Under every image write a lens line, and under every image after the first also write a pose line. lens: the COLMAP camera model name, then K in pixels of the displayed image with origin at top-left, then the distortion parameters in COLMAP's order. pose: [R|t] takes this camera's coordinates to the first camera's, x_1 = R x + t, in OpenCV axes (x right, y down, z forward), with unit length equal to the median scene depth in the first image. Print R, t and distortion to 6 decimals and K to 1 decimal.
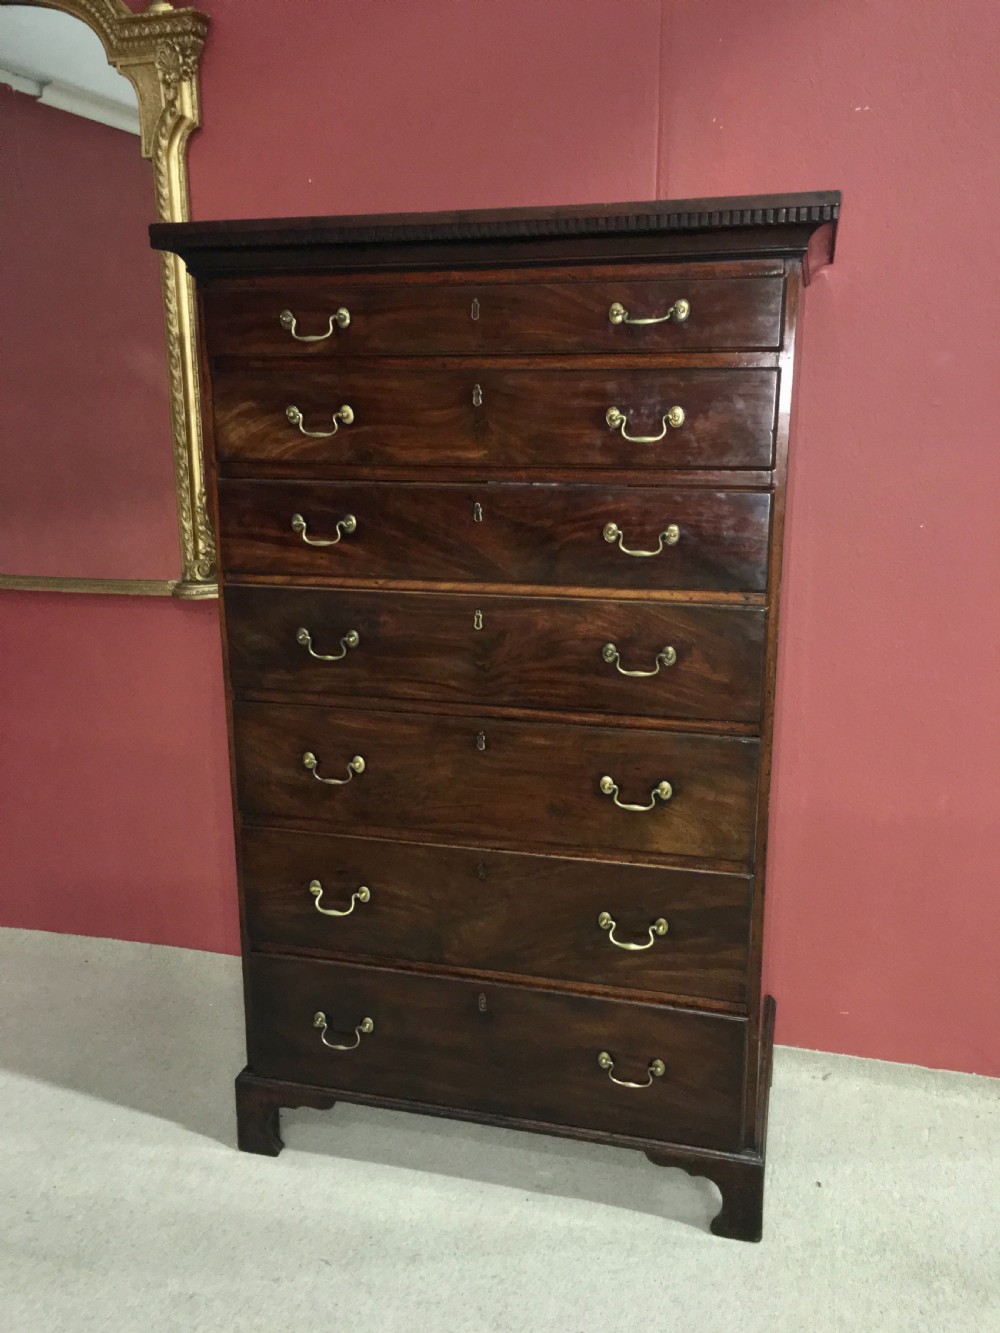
lens RADIAL K [[1134.1, 0, 499.3], [0, 1134.1, 659.4], [0, 0, 1]] dist [0.088654, -0.124124]
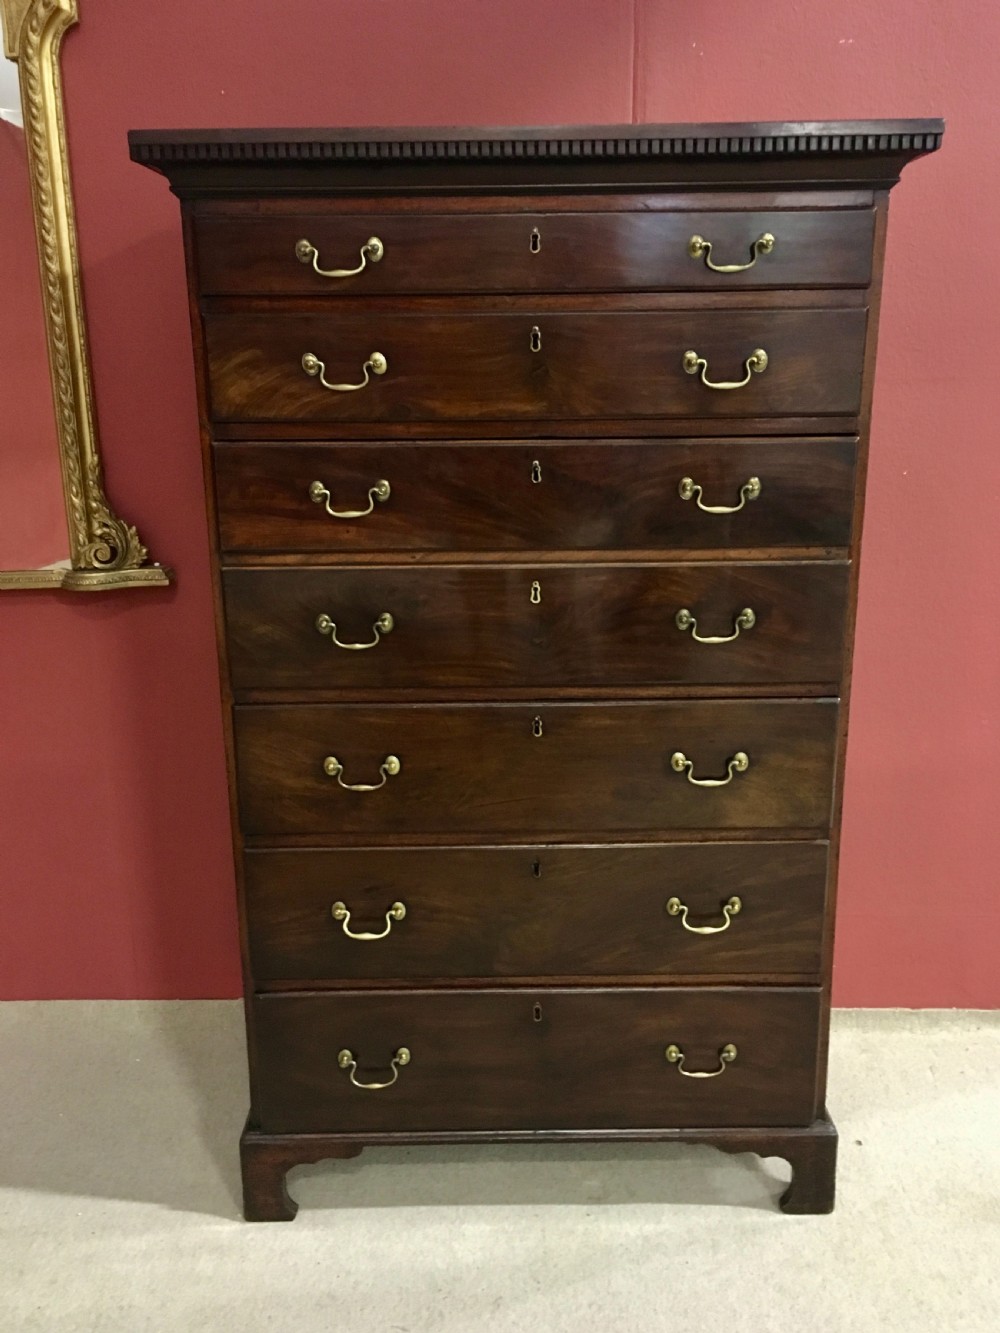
lens RADIAL K [[1168.7, 0, 499.9], [0, 1168.7, 660.0], [0, 0, 1]] dist [0.093169, -0.131696]
pose [[0.965002, -0.073077, 0.251853, -0.265320], [0.066746, 0.997204, 0.033602, -0.013745], [-0.253605, -0.015616, 0.967182, 0.105102]]
